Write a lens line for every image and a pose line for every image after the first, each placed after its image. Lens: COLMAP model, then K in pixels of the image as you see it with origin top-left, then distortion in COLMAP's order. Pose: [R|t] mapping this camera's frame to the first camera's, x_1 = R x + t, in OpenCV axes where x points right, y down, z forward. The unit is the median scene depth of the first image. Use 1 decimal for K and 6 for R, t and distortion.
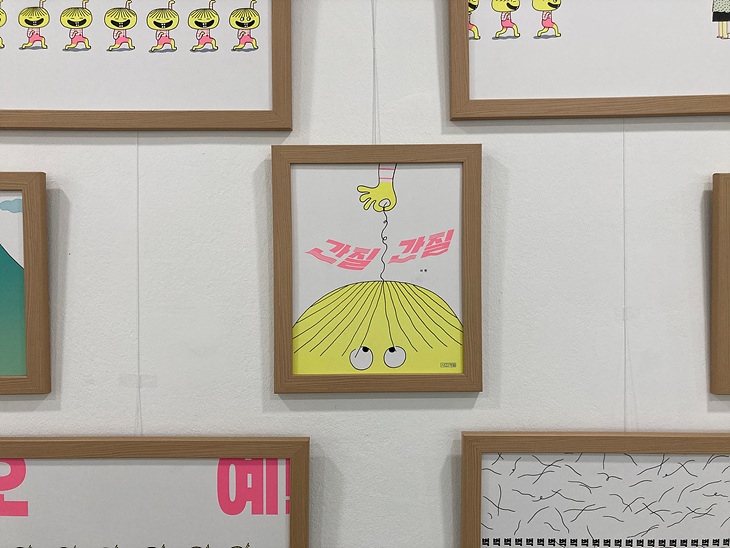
lens RADIAL K [[593.2, 0, 361.4], [0, 593.2, 278.3], [0, 0, 1]] dist [0.035157, -0.040873]
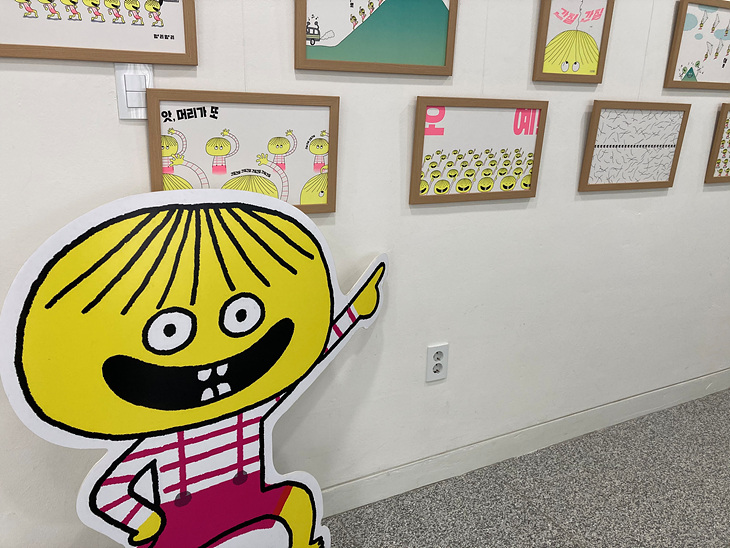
lens RADIAL K [[593.2, 0, 361.4], [0, 593.2, 278.3], [0, 0, 1]] dist [0.035157, -0.040873]
pose [[0.893608, -0.102106, 0.437080, -1.788473], [-0.035492, 0.954658, 0.295580, 0.263597], [-0.447443, -0.279646, 0.849467, -0.825553]]
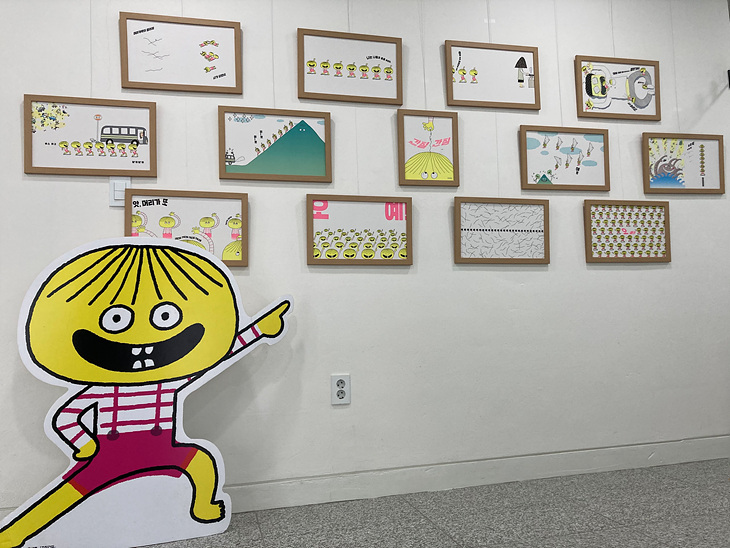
lens RADIAL K [[622.4, 0, 362.2], [0, 622.4, 286.3], [0, 0, 1]] dist [0.104383, -0.286796]
pose [[0.968608, -0.005585, 0.248531, -1.195279], [0.022639, 0.997575, -0.065813, 0.966144], [-0.247561, 0.069374, 0.966386, -2.203101]]
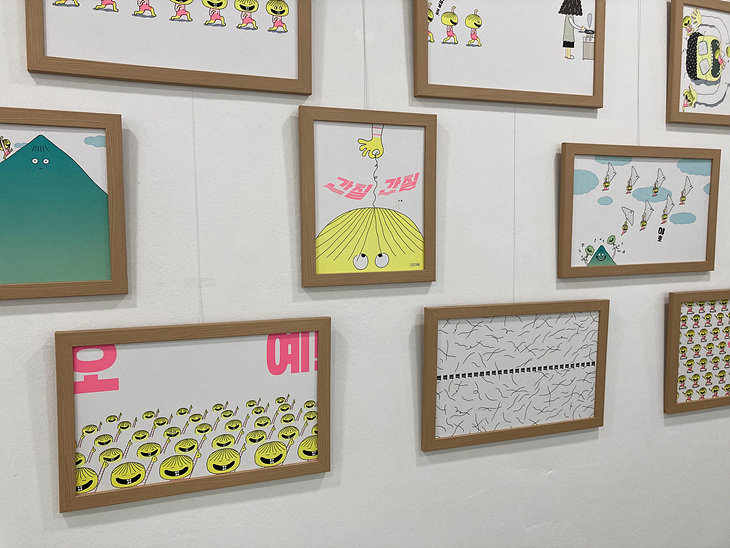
lens RADIAL K [[593.2, 0, 361.4], [0, 593.2, 278.3], [0, 0, 1]] dist [0.035157, -0.040873]
pose [[0.935922, -0.030358, 0.350897, -0.505254], [0.007388, 0.997751, 0.066618, 0.080256], [-0.352130, -0.059757, 0.934042, -0.345452]]
